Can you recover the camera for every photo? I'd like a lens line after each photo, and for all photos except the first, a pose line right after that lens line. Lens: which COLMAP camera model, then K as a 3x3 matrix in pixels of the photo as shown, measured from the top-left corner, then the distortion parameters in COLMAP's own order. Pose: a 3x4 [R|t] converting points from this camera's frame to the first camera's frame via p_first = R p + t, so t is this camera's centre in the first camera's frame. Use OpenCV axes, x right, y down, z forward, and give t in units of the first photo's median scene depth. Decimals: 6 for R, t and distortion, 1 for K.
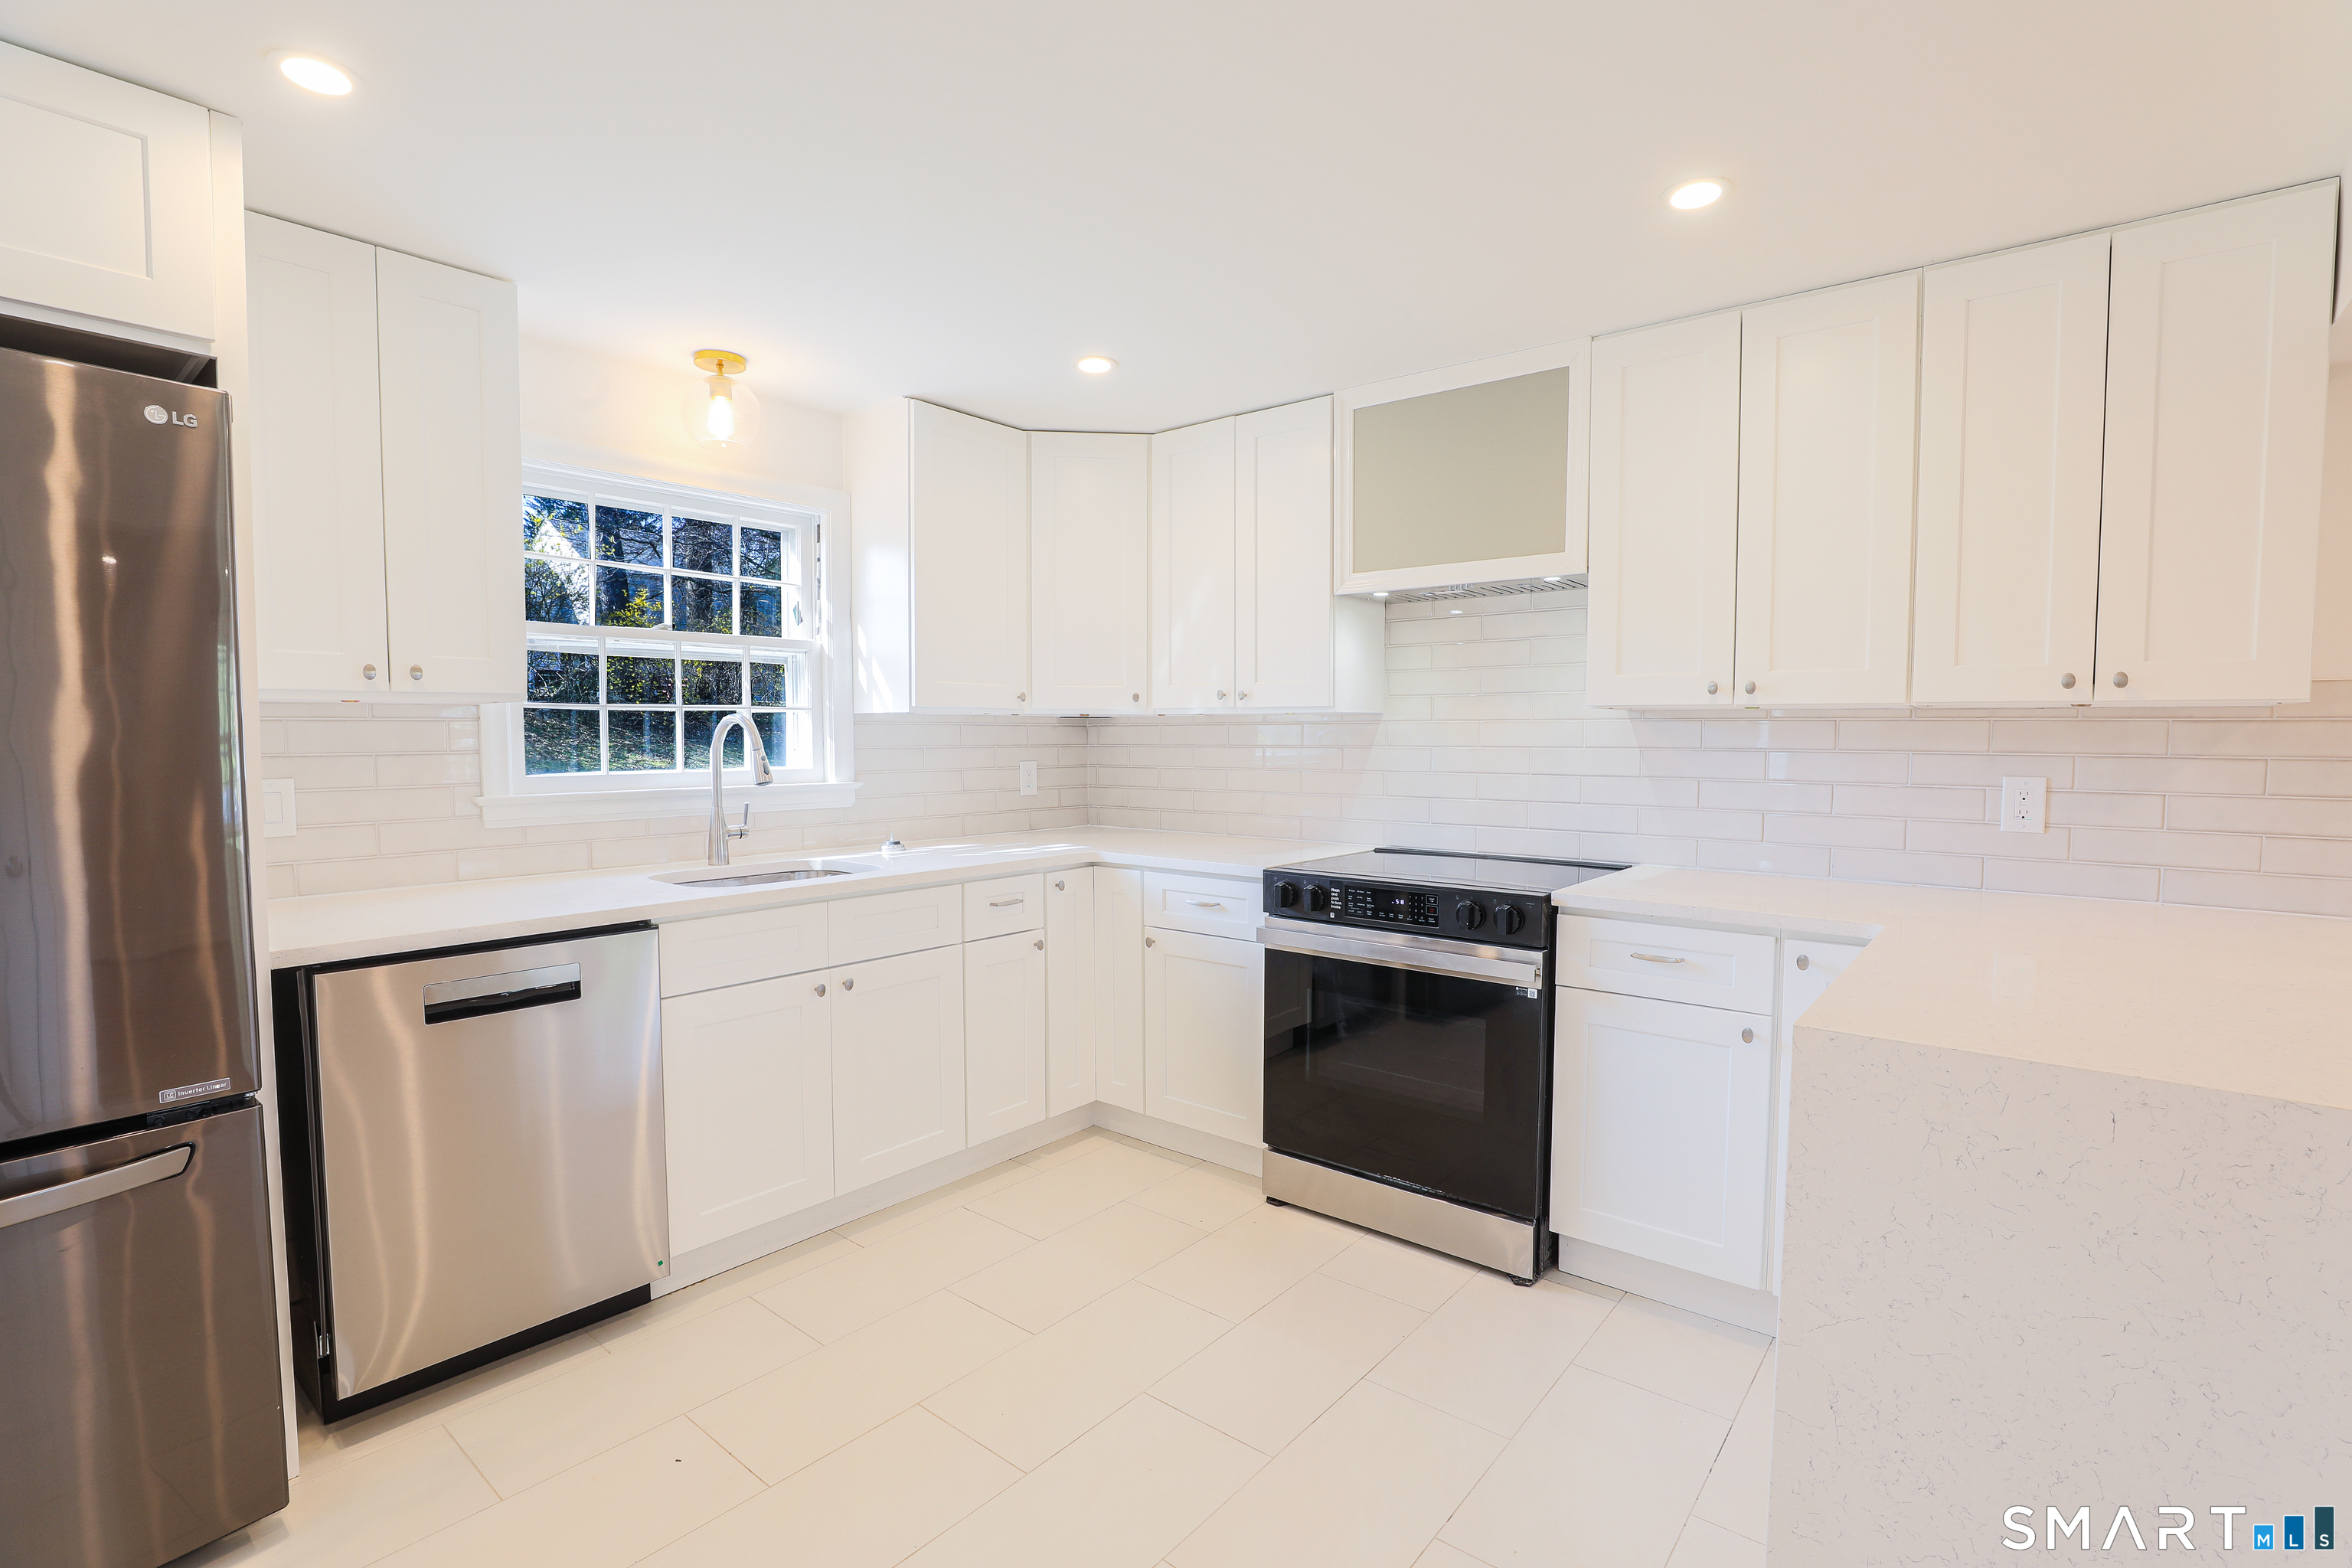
lens RADIAL K [[1083.8, 0, 1182.1], [0, 1083.8, 794.4], [0, 0, 1]] dist [-0.033448, 0.008063]
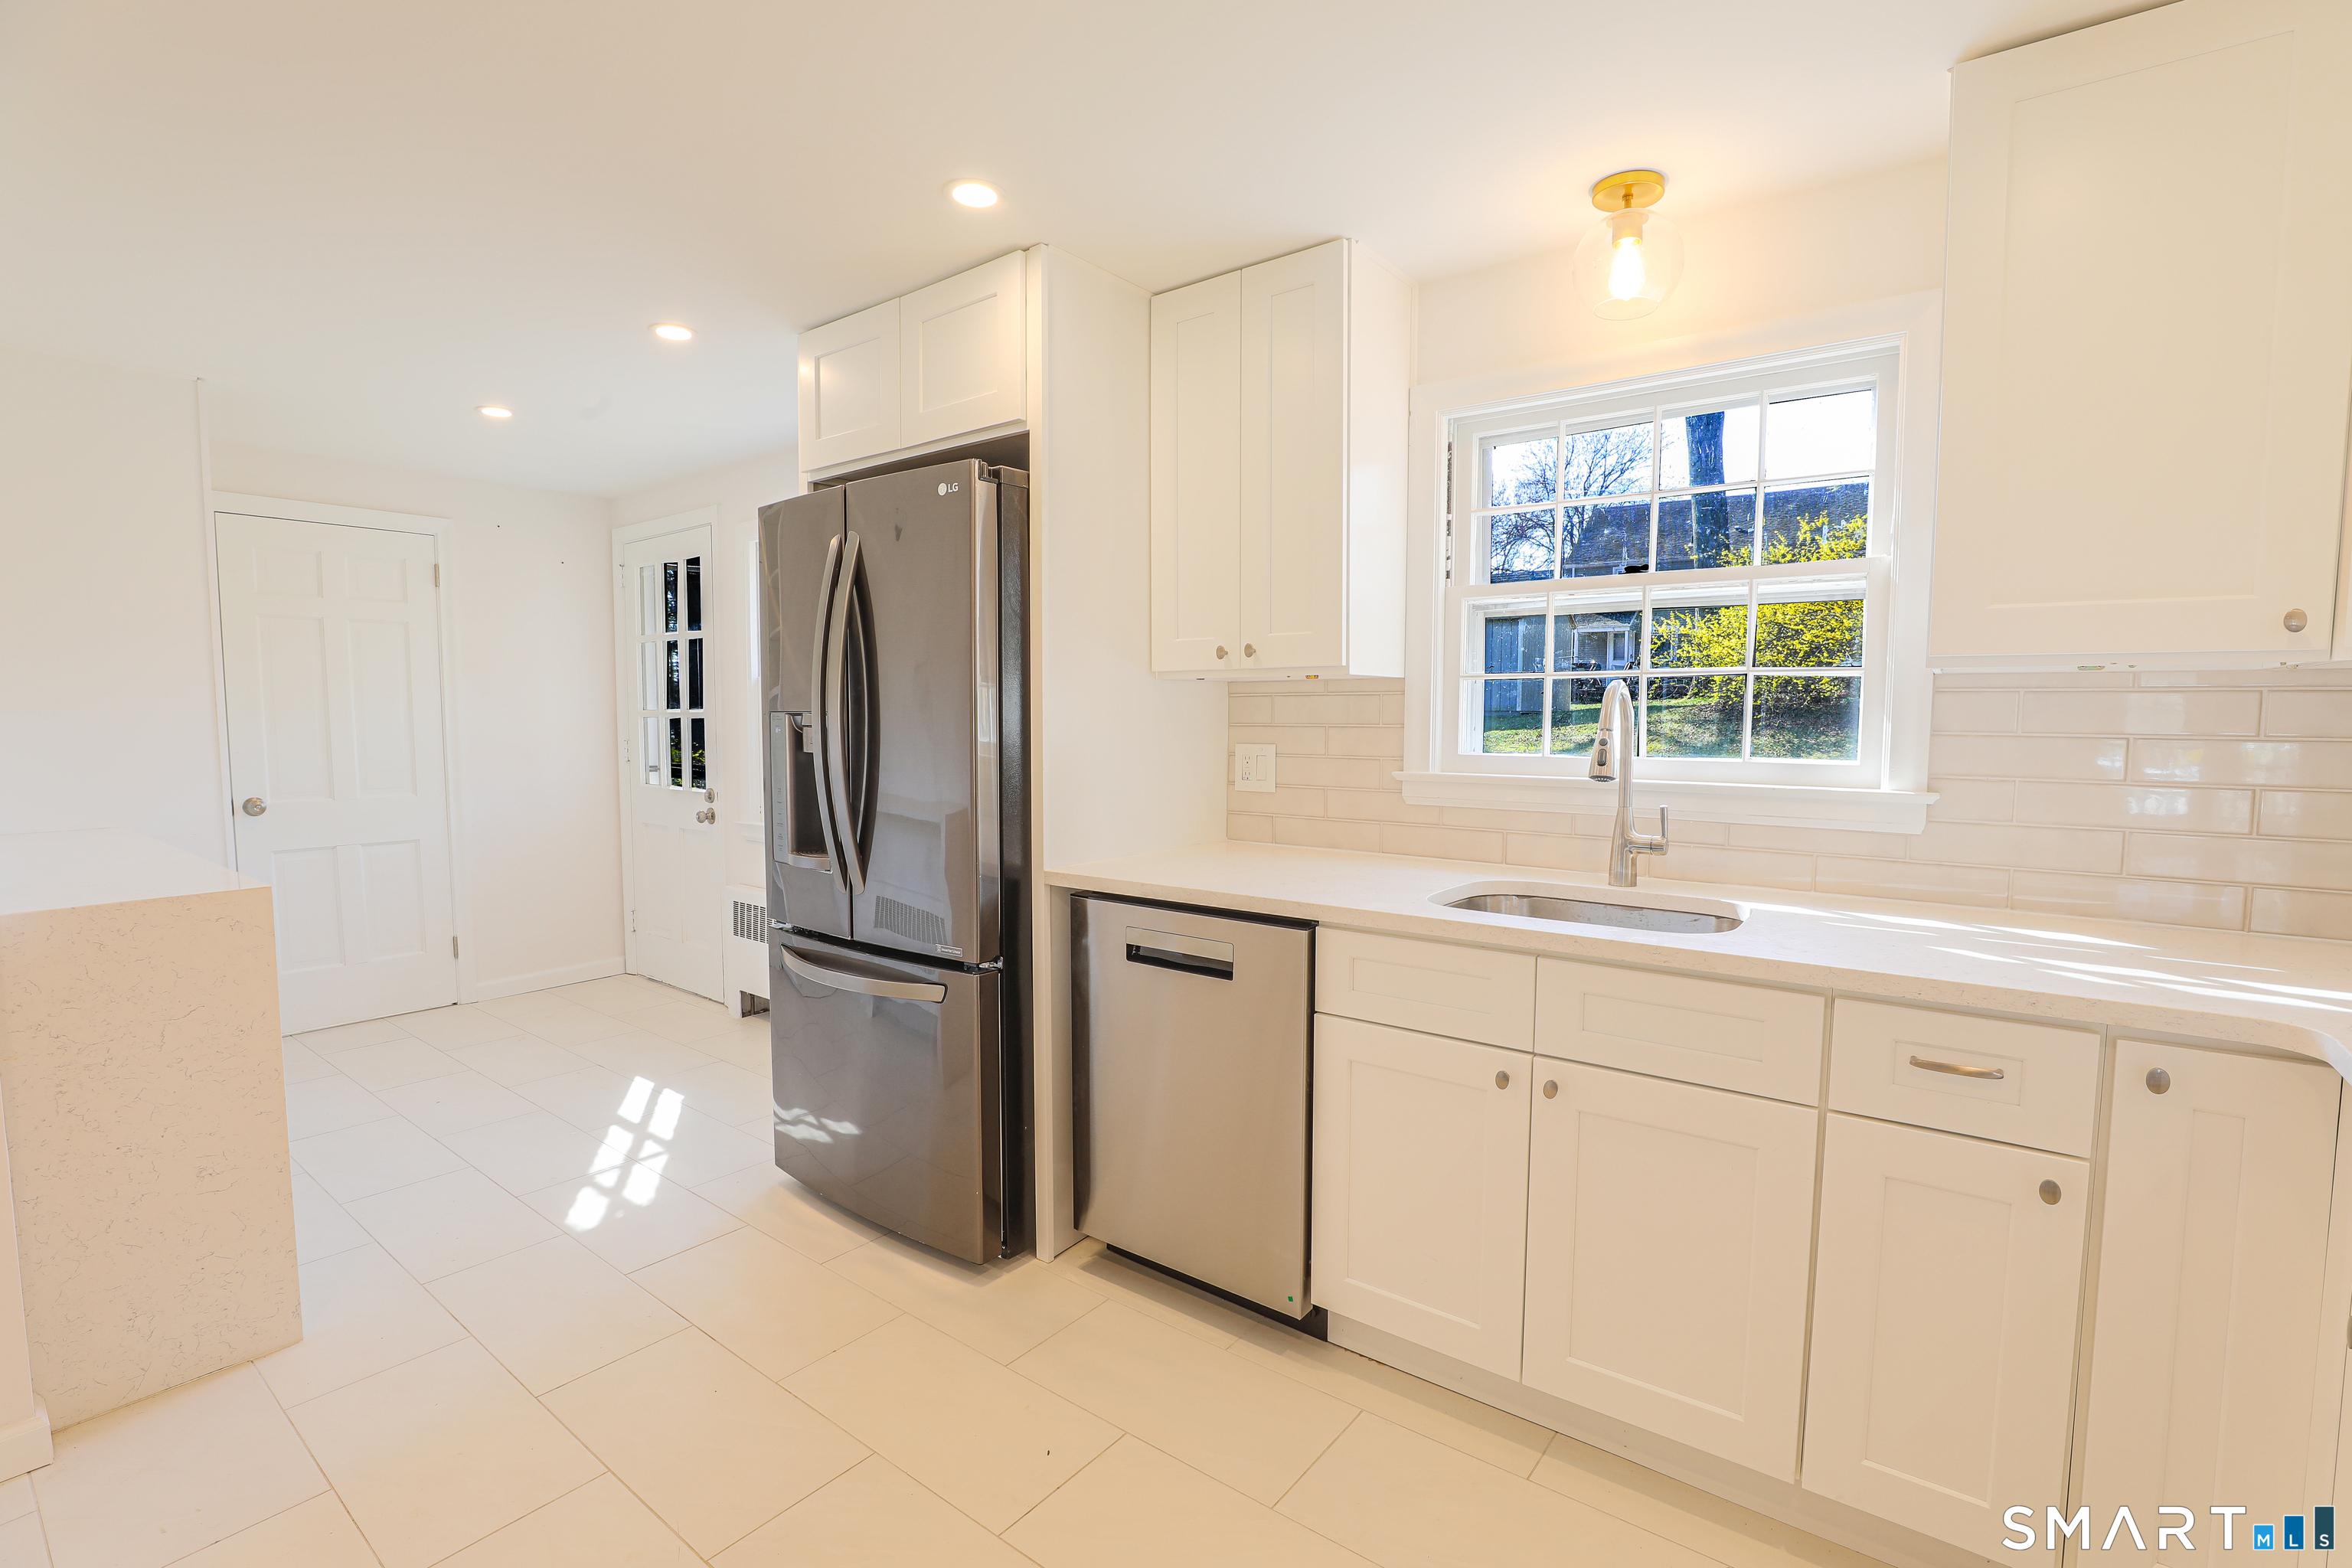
lens RADIAL K [[1083.8, 0, 1188.6], [0, 1083.8, 794.4], [0, 0, 1]] dist [-0.033448, 0.008063]
pose [[0.032871, 0.079370, -0.996303, 0.320866], [-0.057185, 0.995358, 0.077408, -0.040703], [0.997822, 0.054429, 0.037257, 0.734684]]
